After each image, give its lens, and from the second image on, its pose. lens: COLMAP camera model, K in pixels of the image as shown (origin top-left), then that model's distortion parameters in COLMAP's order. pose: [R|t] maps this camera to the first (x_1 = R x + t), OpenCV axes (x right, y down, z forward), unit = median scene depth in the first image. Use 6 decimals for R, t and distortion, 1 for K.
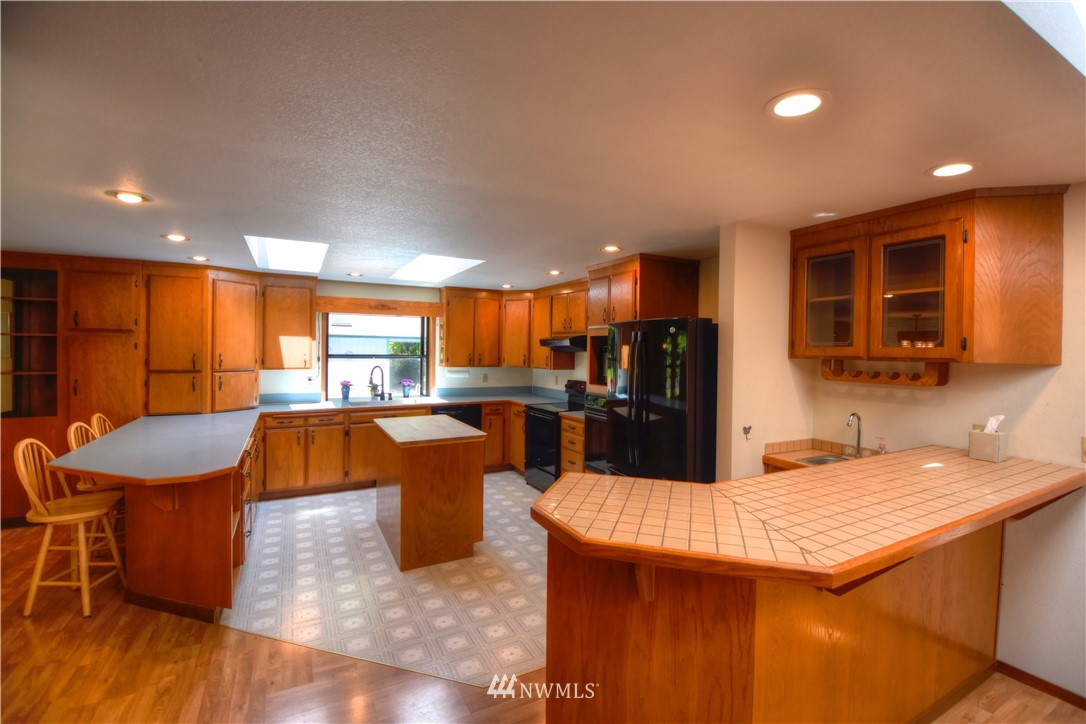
lens RADIAL K [[462.8, 0, 543.0], [0, 462.8, 362.0], [0, 0, 1]] dist [0.000317, -0.000001]
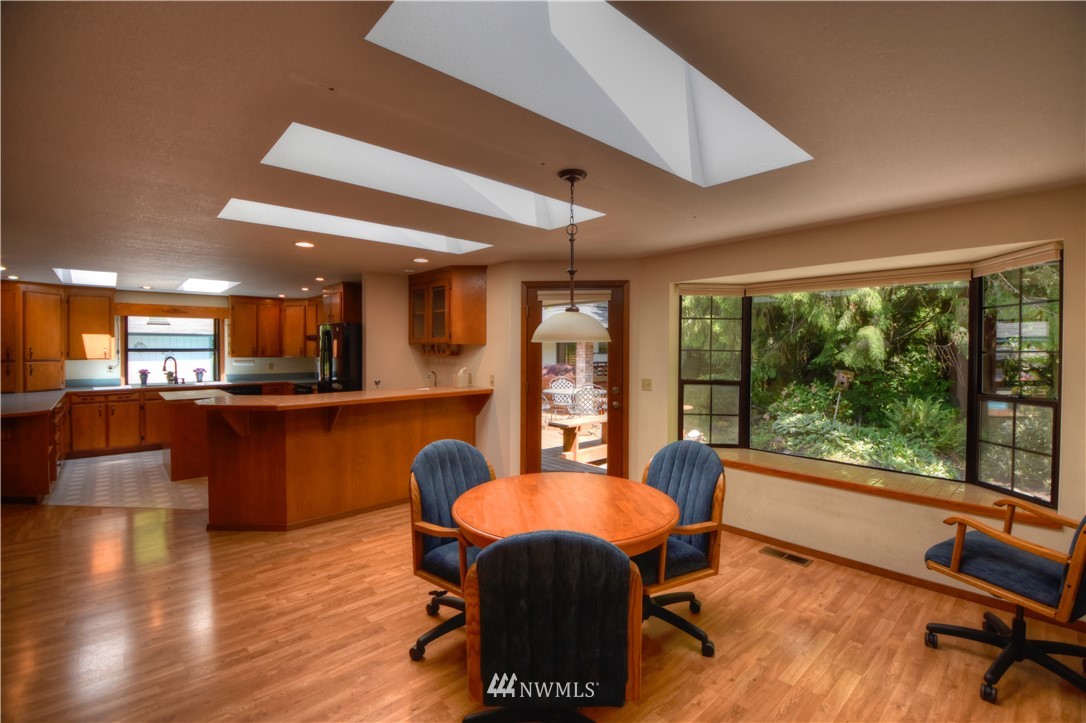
lens RADIAL K [[482.8, 0, 543.0], [0, 482.8, 361.5], [0, 0, 1]] dist [-0.025491, -0.000180]
pose [[0.970205, -0.017184, 0.241677, 0.356101], [0.017195, 0.999850, 0.002062, 0.039526], [-0.241676, 0.002155, 0.970355, -0.580738]]
